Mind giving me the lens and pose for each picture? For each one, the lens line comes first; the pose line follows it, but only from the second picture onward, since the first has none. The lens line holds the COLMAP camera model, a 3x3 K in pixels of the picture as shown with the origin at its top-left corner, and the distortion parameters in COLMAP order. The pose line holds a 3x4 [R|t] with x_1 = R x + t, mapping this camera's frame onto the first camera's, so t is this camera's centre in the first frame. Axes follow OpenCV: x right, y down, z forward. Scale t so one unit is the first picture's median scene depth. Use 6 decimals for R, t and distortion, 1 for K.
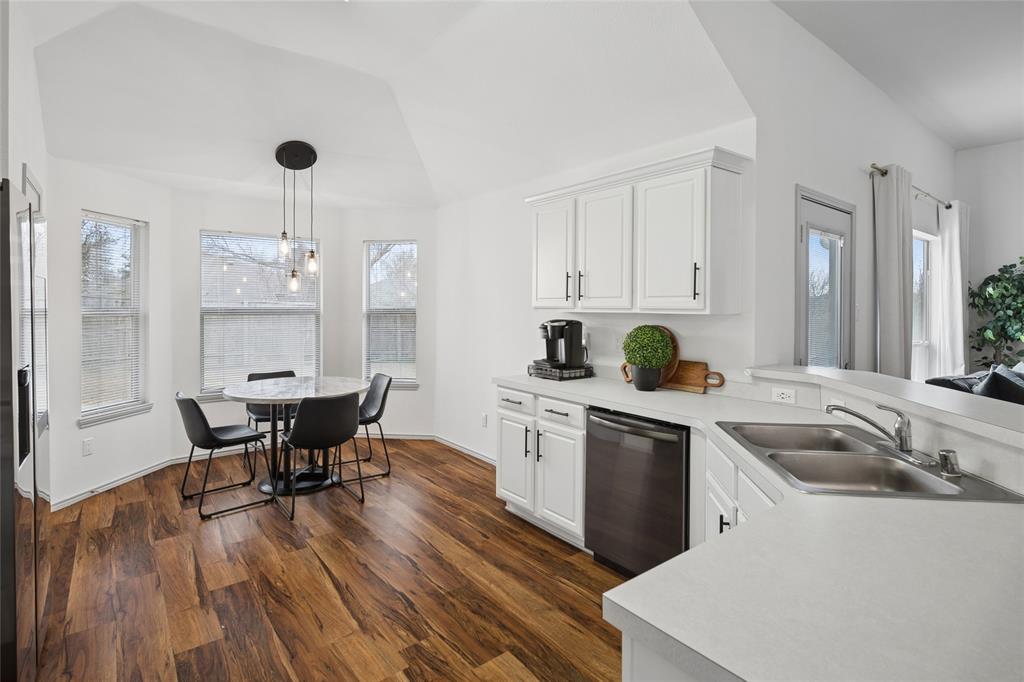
lens RADIAL K [[512.3, 0, 511.0], [0, 512.3, 309.2], [0, 0, 1]] dist [0.001940, -0.001802]
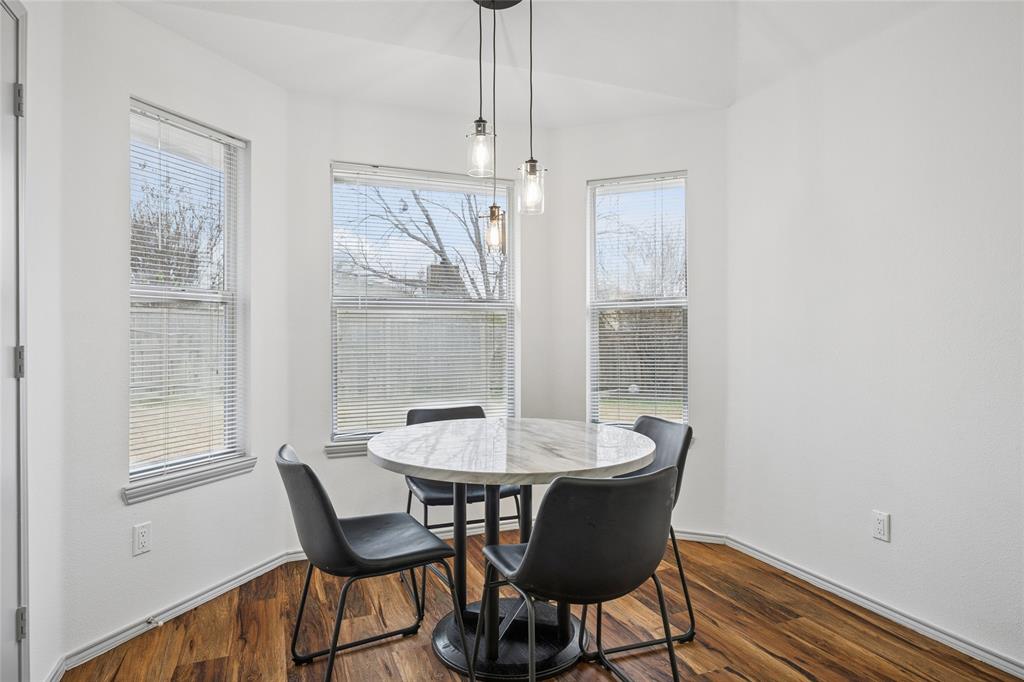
lens RADIAL K [[584.0, 0, 513.1], [0, 584.0, 336.6], [0, 0, 1]] dist [-0.019080, 0.000890]
pose [[0.965961, -0.003593, -0.258661, -0.267612], [0.001934, 0.999976, -0.006667, 0.057179], [0.258679, 0.005940, 0.965945, 0.471246]]
